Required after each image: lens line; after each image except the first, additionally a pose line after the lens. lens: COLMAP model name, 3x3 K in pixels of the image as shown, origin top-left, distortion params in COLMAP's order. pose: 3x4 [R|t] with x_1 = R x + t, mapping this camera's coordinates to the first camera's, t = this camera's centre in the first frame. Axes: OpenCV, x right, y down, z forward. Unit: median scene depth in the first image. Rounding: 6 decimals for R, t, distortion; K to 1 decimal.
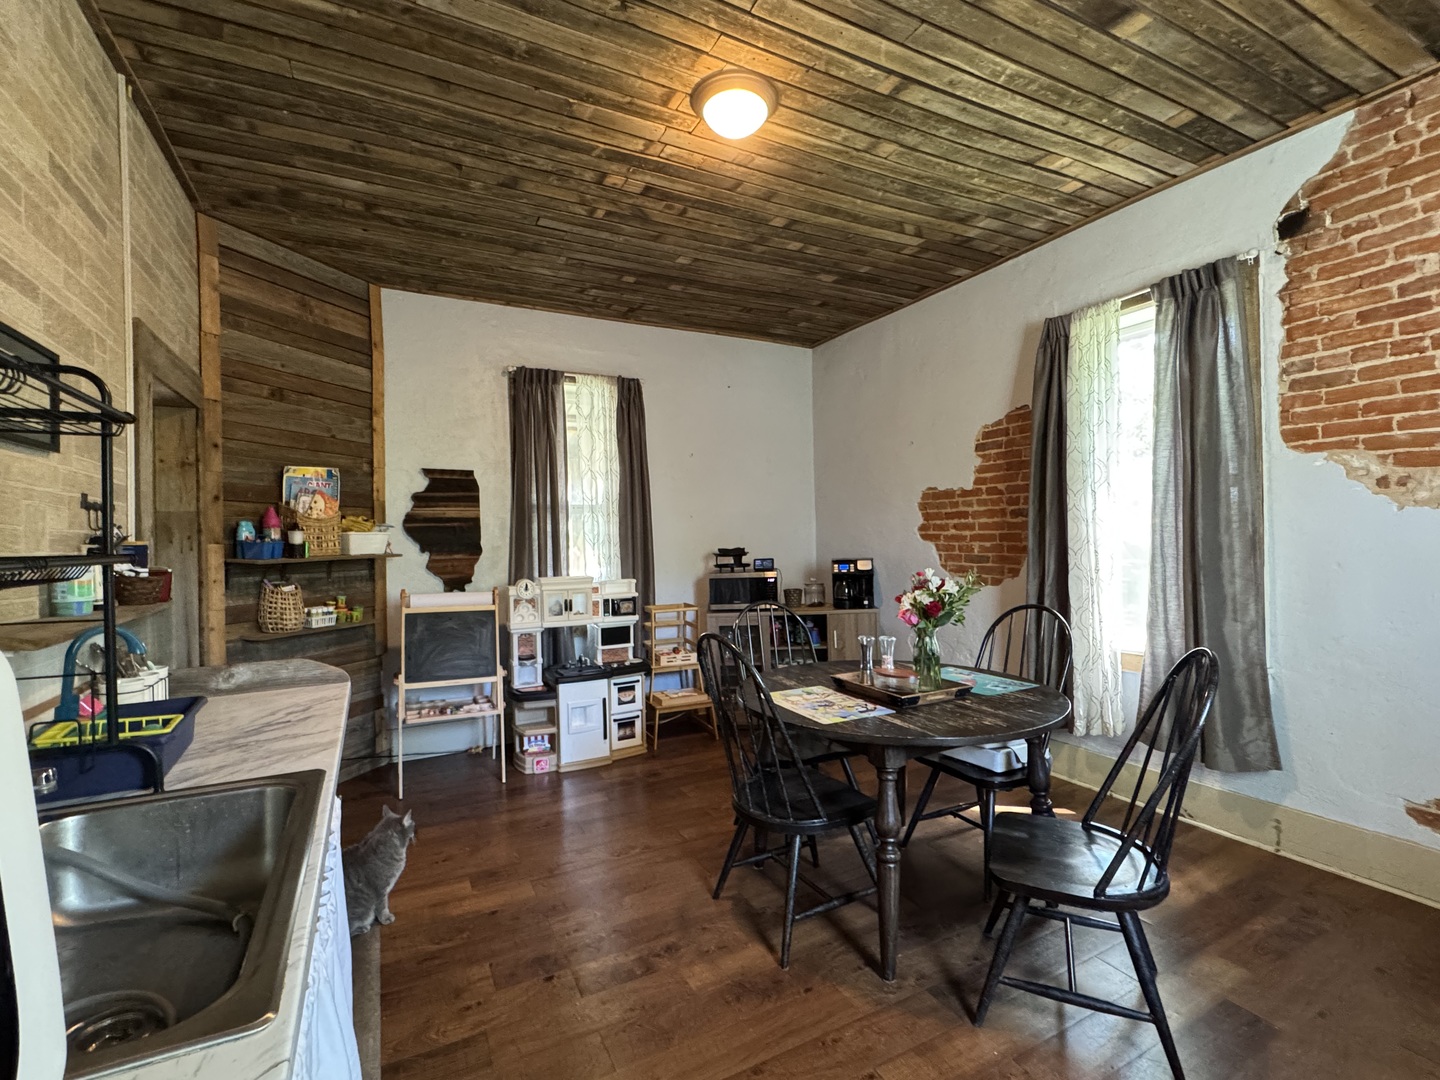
lens RADIAL K [[653.7, 0, 720.2], [0, 653.7, 541.1], [0, 0, 1]] dist [-0.002445, 0.000730]
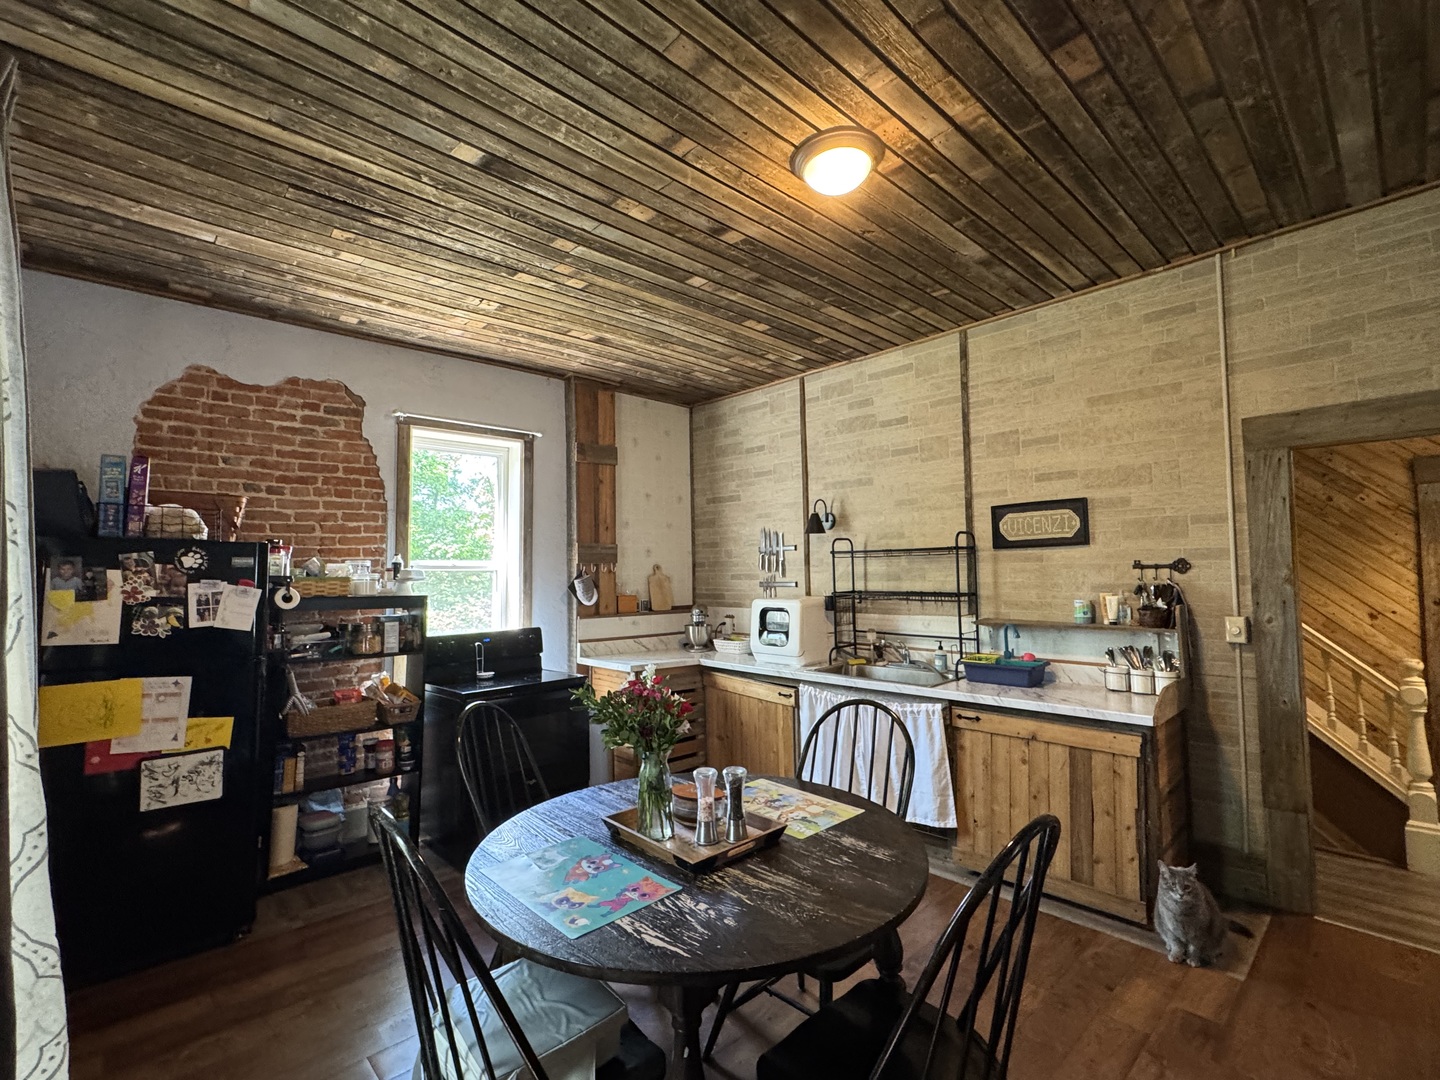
lens RADIAL K [[653.7, 0, 719.0], [0, 653.7, 539.8], [0, 0, 1]] dist [-0.002445, 0.000730]
pose [[-0.961938, 0.024356, -0.272181, 0.390204], [0.035779, 0.998671, -0.037086, -0.066230], [0.270916, -0.045413, -0.961531, 1.544994]]
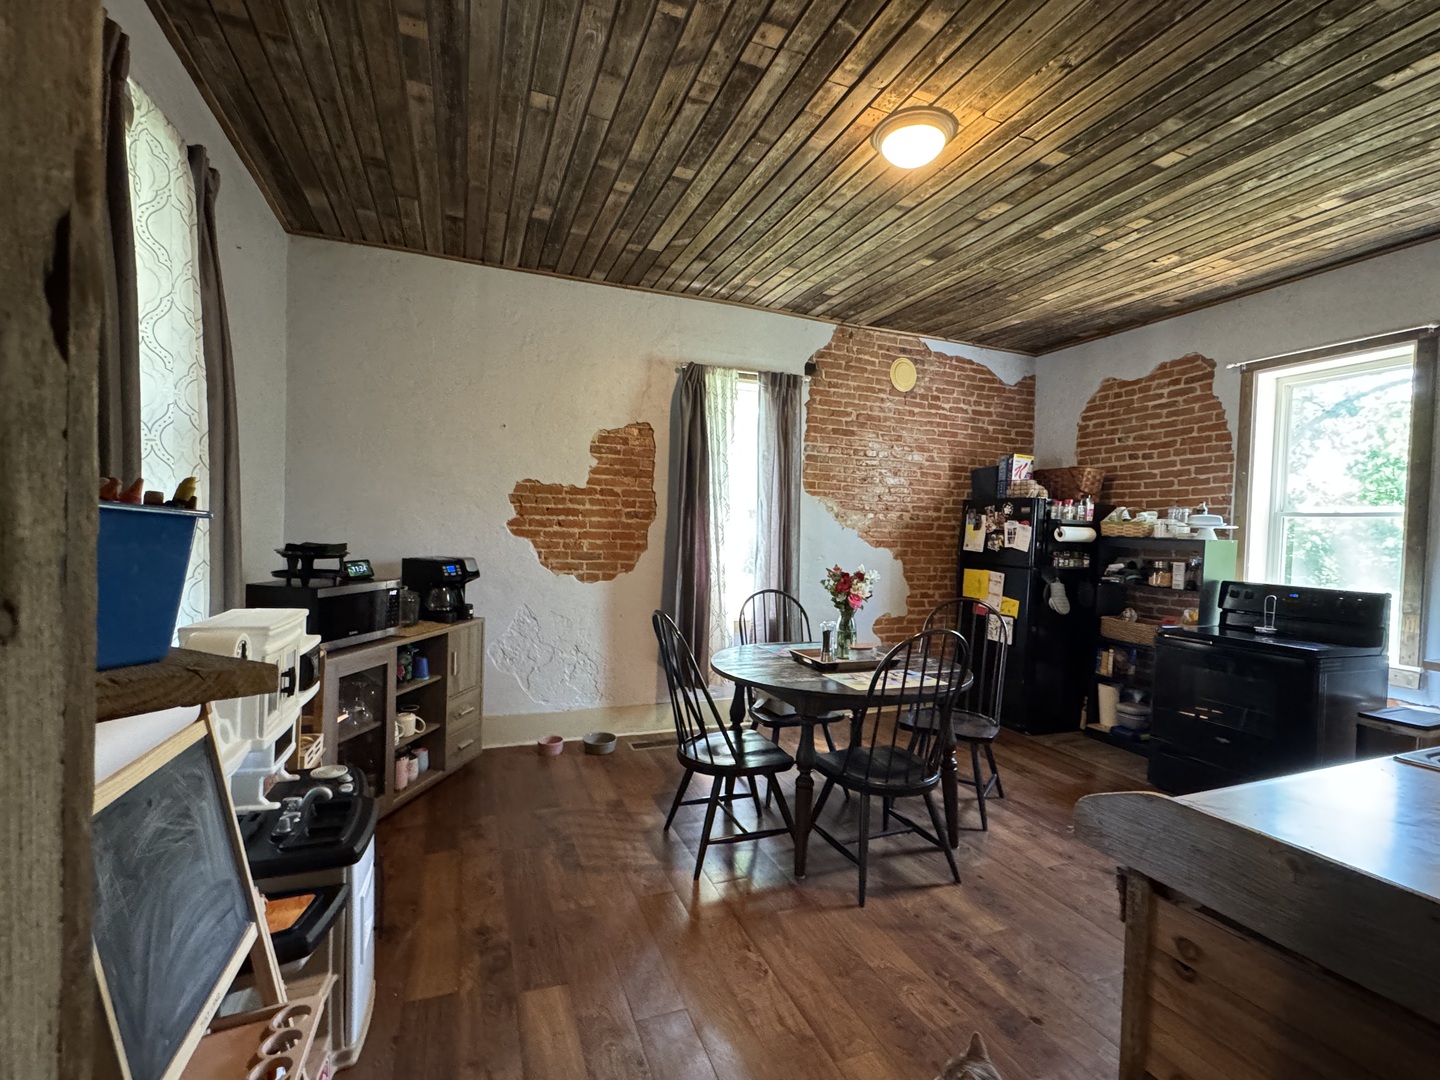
lens RADIAL K [[653.7, 0, 721.4], [0, 653.7, 539.7], [0, 0, 1]] dist [-0.002445, 0.000730]
pose [[0.103320, 0.009738, 0.994601, -0.892969], [-0.020977, 0.999751, -0.007609, 0.007329], [-0.994427, -0.020077, 0.103498, 0.988984]]
